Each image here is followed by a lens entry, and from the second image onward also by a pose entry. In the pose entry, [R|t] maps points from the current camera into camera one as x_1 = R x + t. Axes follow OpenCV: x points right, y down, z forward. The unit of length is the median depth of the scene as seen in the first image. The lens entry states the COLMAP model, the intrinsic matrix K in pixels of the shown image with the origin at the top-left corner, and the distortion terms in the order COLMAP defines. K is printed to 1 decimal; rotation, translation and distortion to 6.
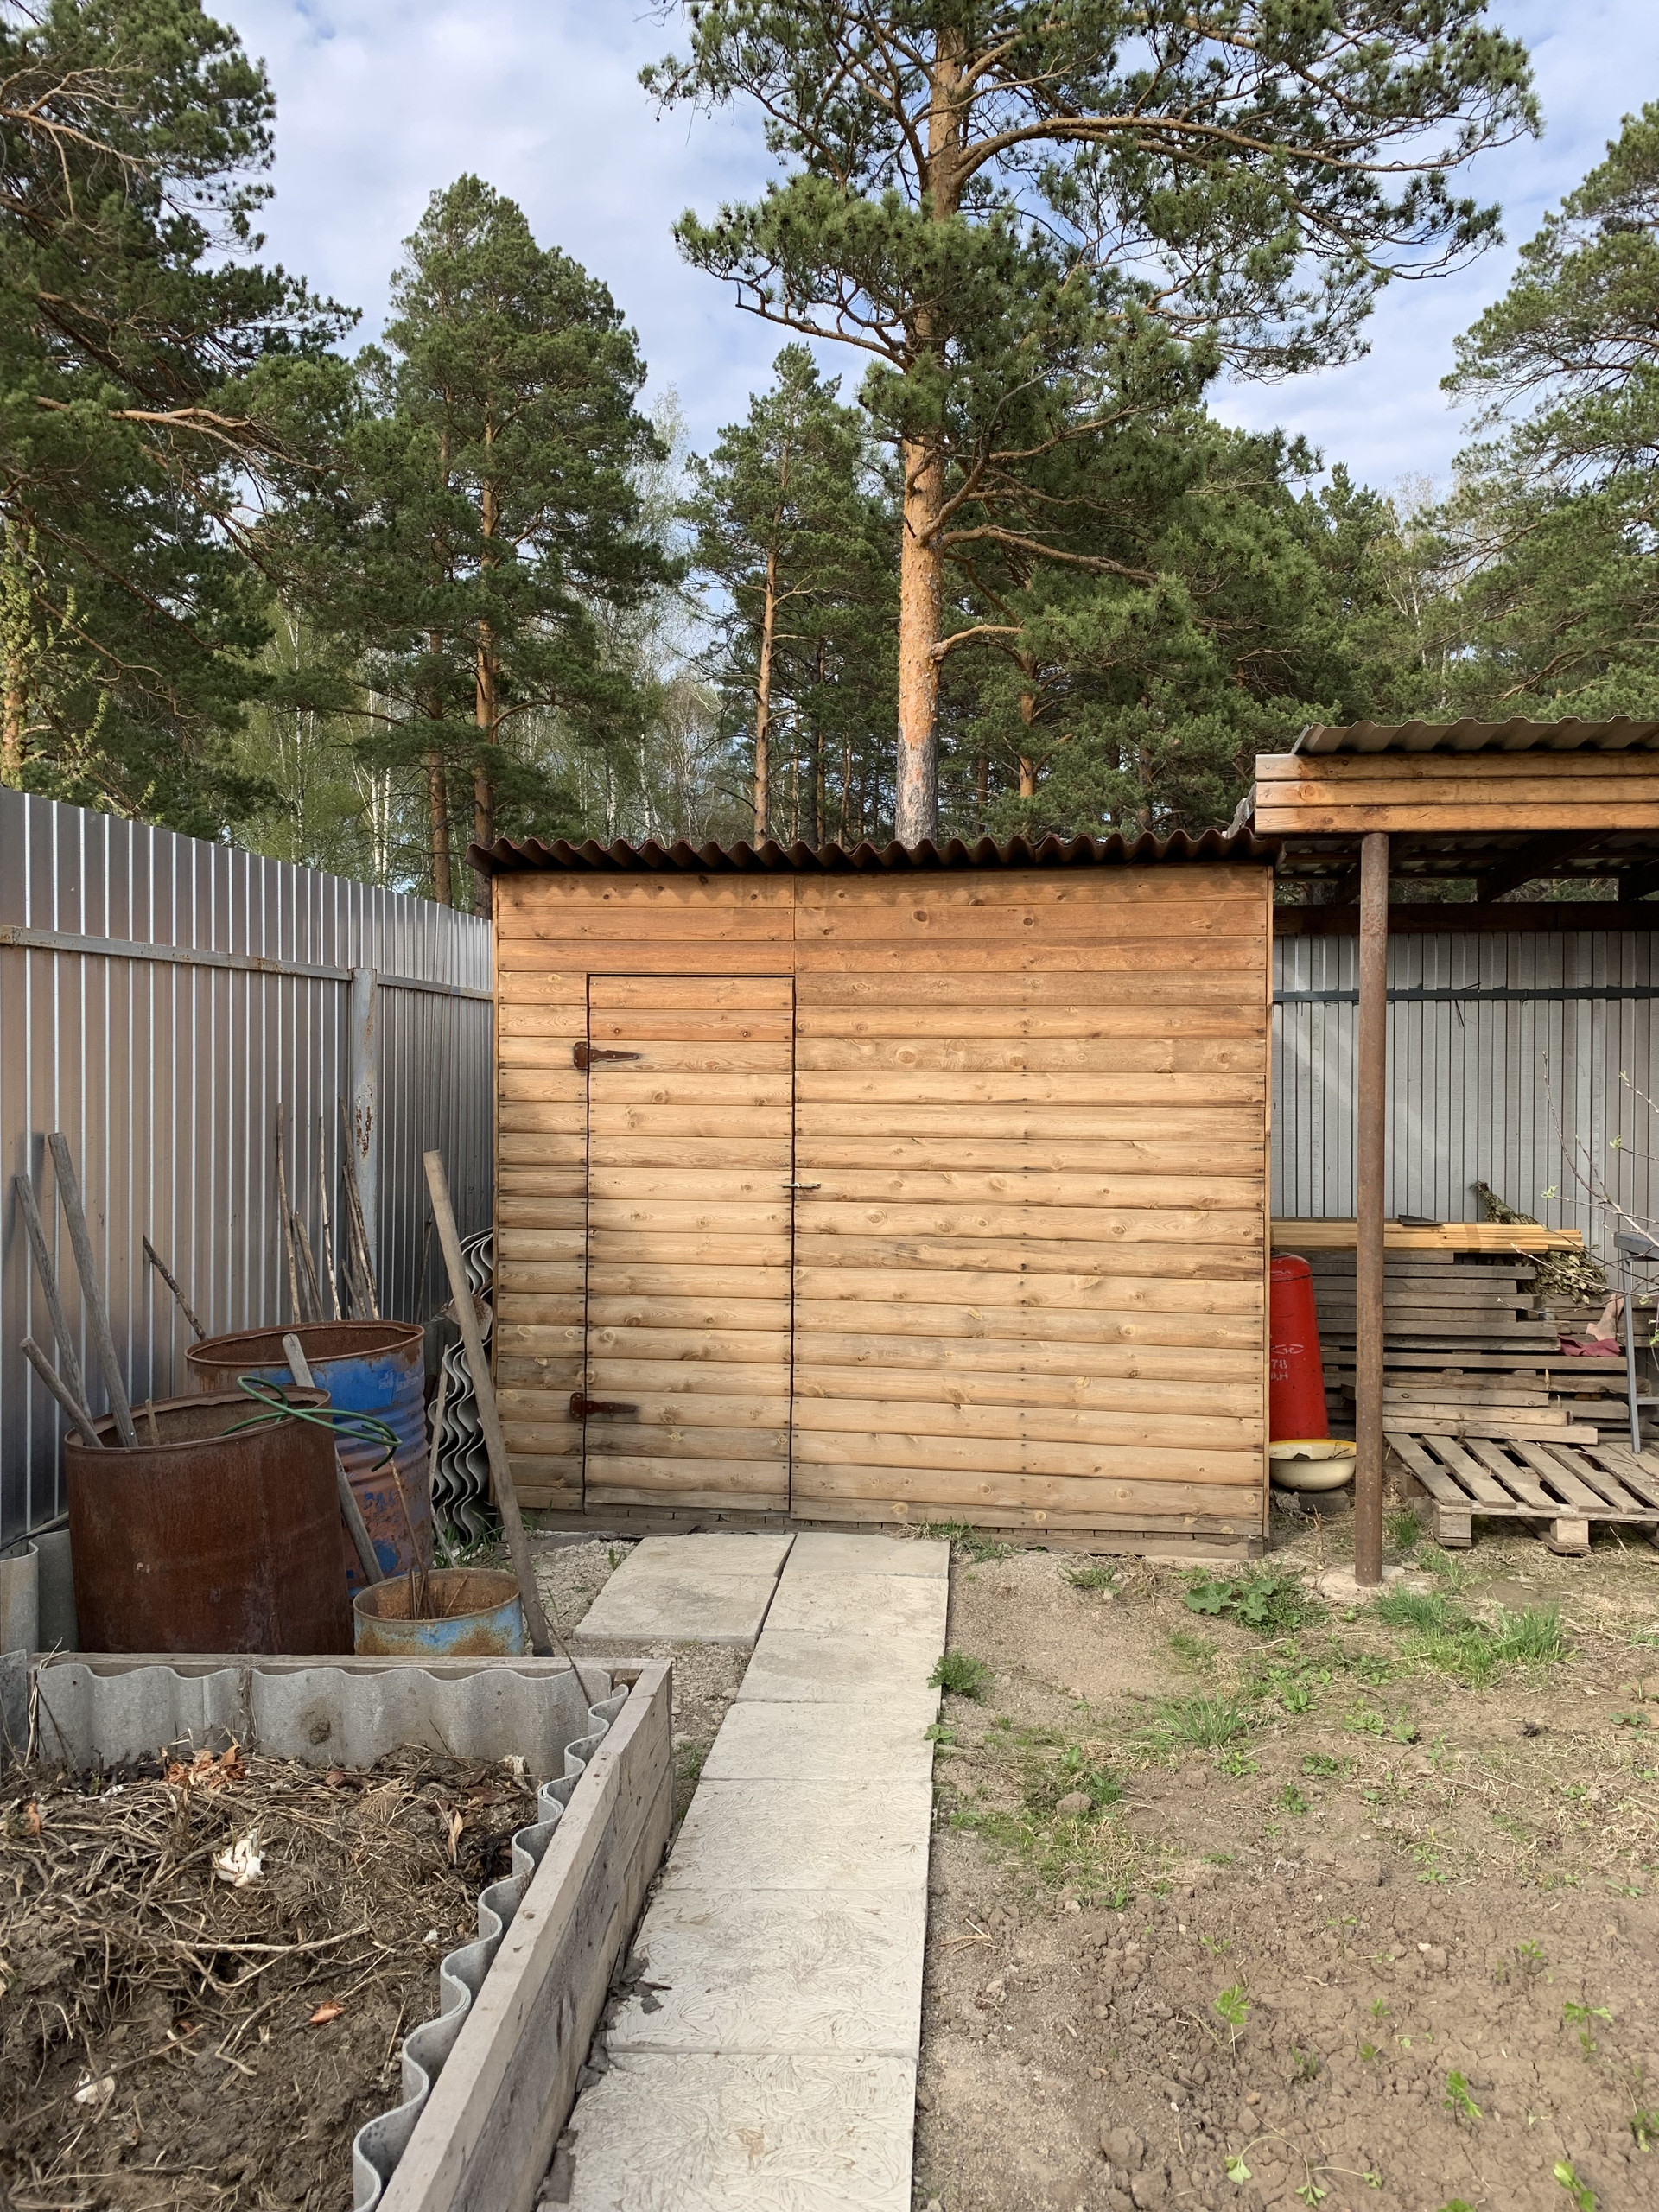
lens RADIAL K [[1679.2, 0, 845.4], [0, 1679.2, 1033.7], [0, 0, 1]] dist [0.022851, -0.024144]
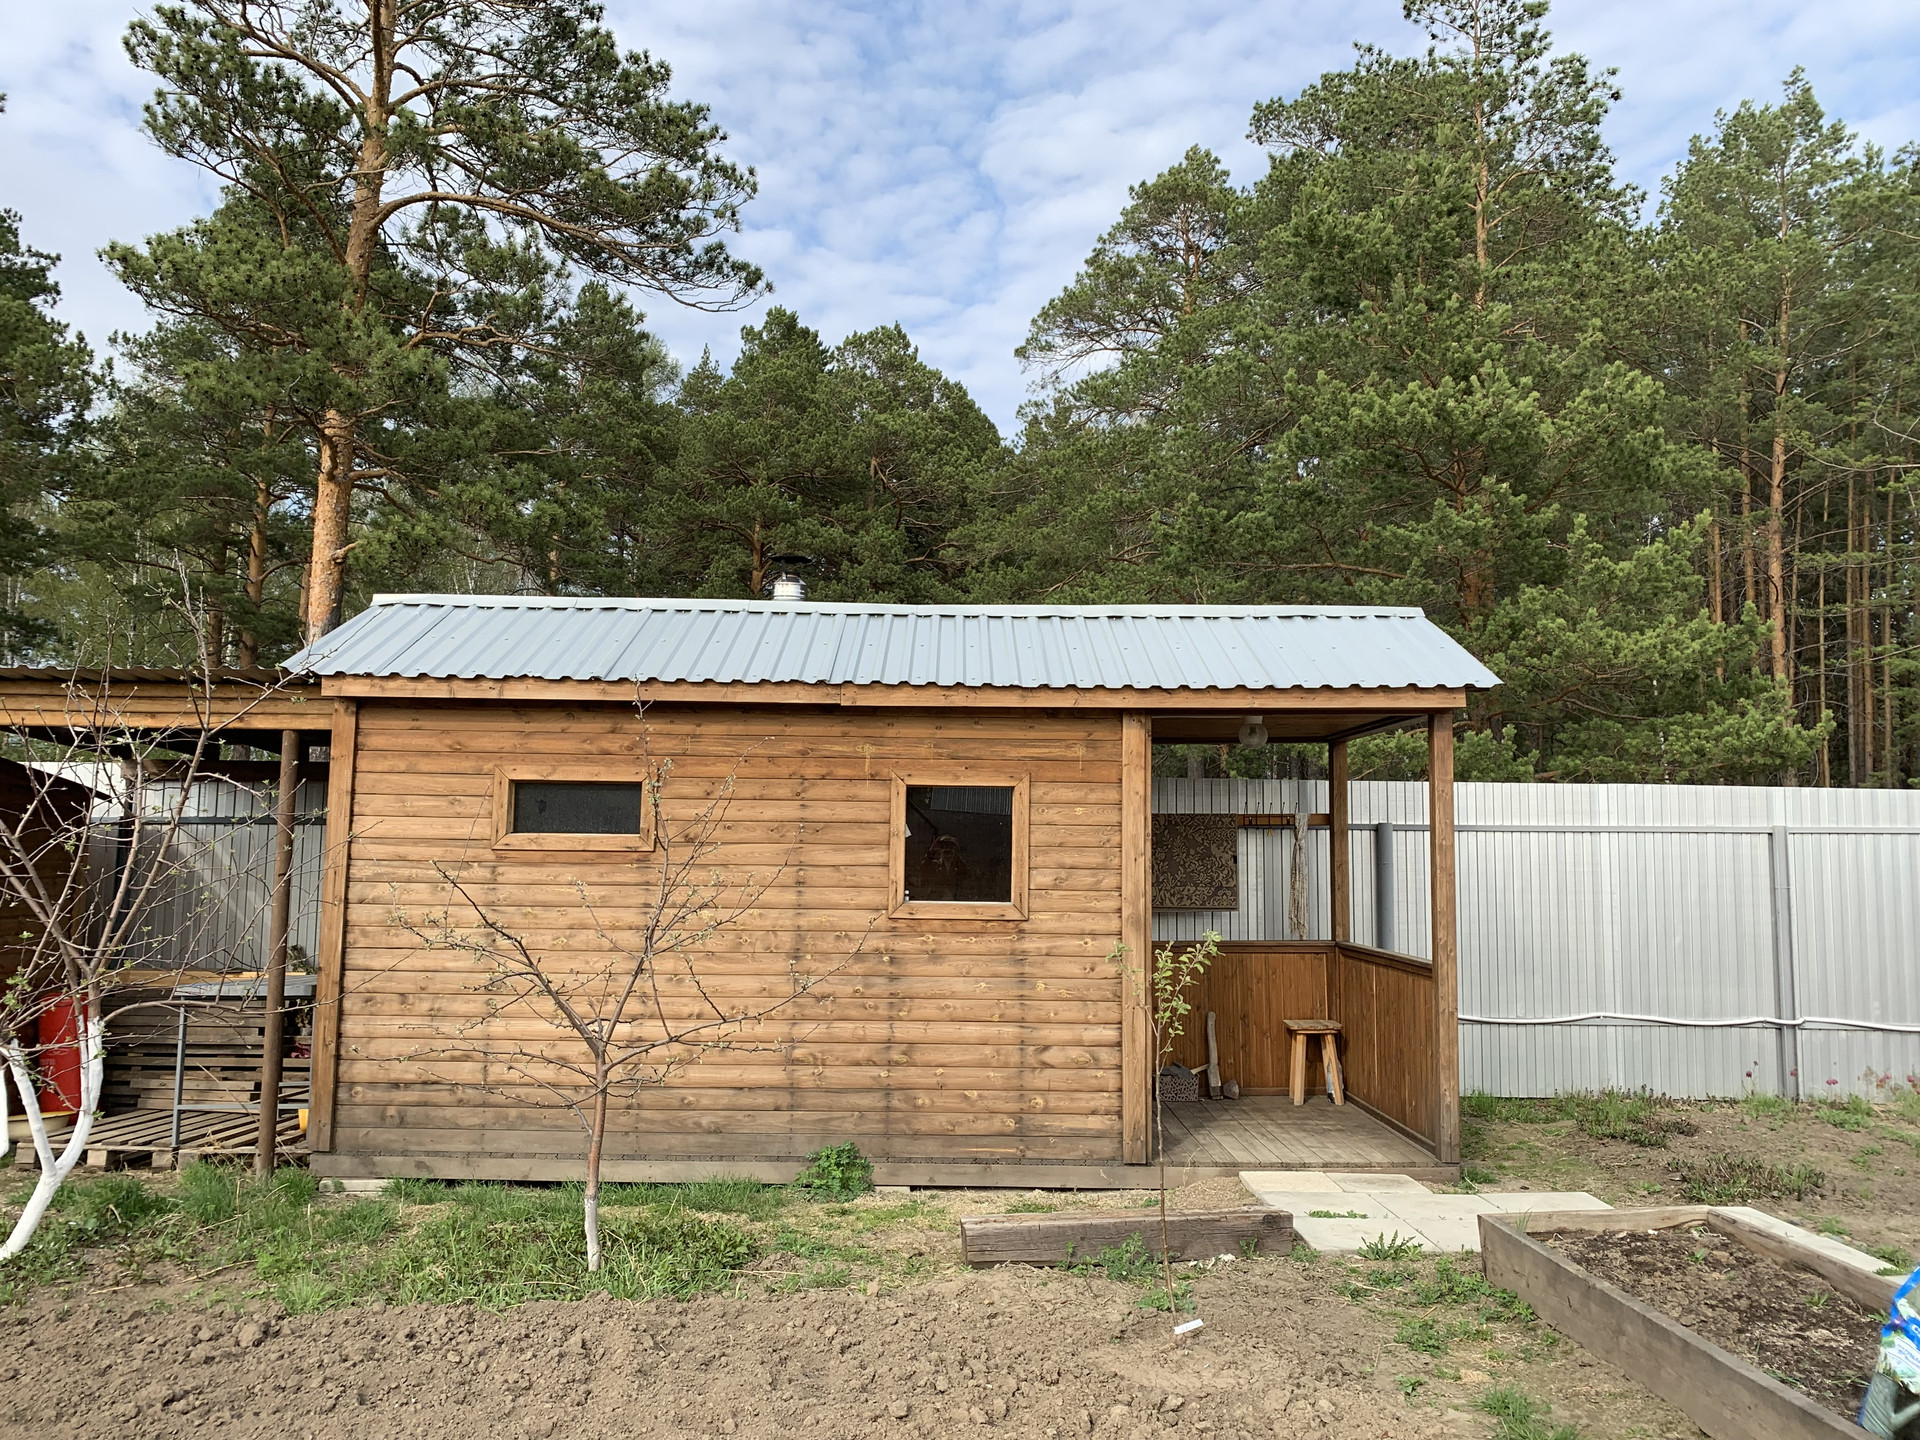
lens RADIAL K [[1457.5, 0, 951.7], [0, 1457.5, 714.8], [0, 0, 1]] dist [0.022851, -0.024144]
pose [[0.992494, 0.028627, 0.118897, 1.017147], [-0.017894, 0.995747, -0.090380, -0.014849], [-0.120979, 0.087574, 0.988785, -0.508007]]
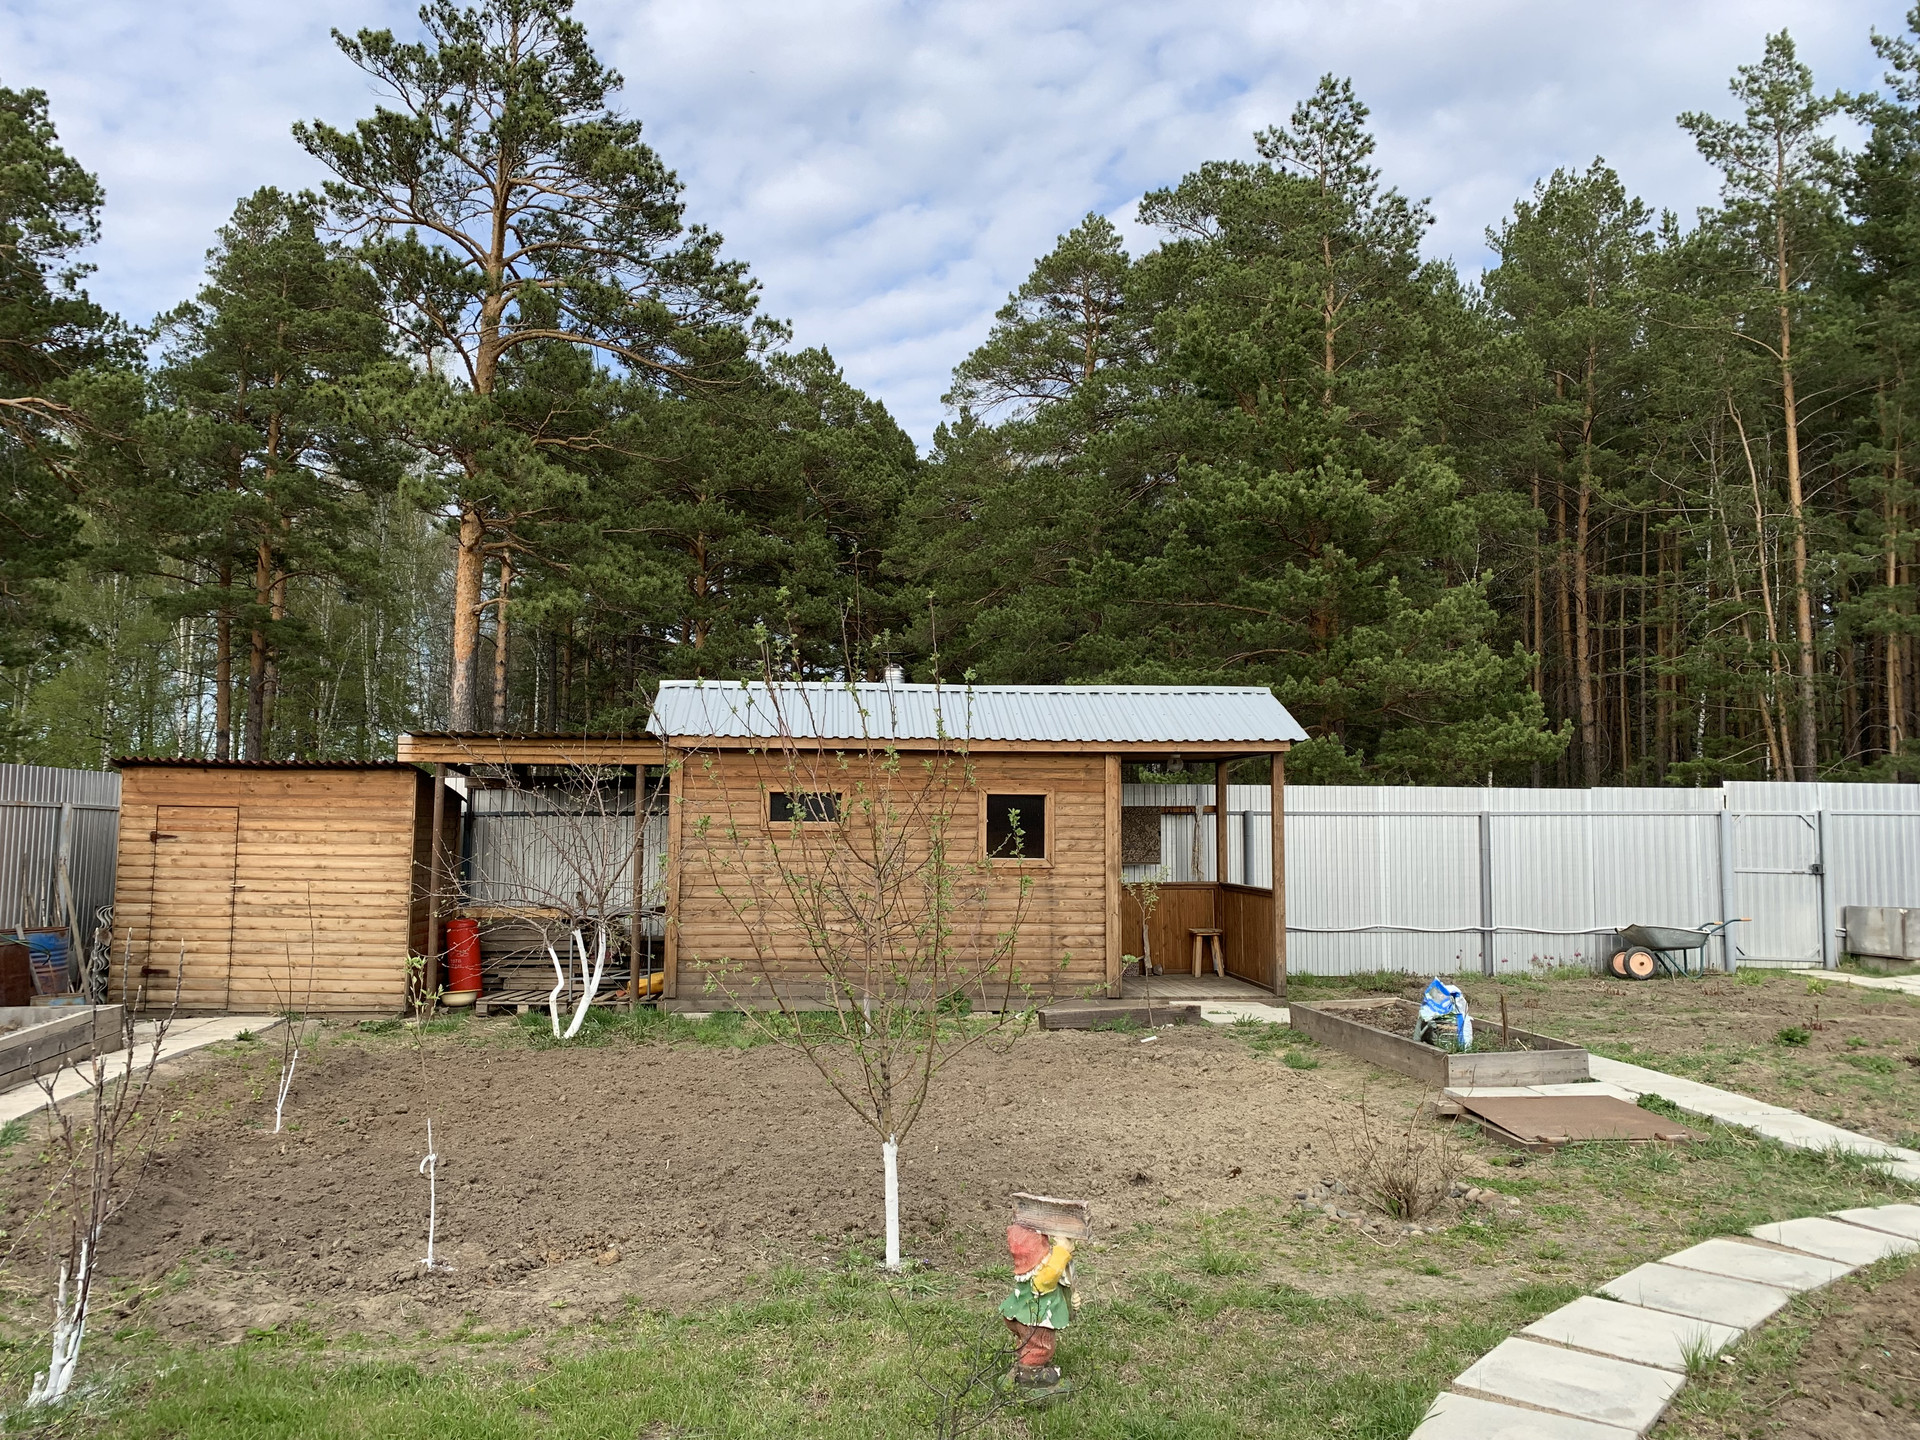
lens RADIAL K [[1457.5, 0, 931.6], [0, 1457.5, 705.5], [0, 0, 1]] dist [0.022851, -0.024144]
pose [[0.982284, 0.026036, 0.185578, 0.611602], [-0.011366, 0.996756, -0.079678, -0.022704], [-0.187051, 0.076157, 0.979394, -1.494899]]
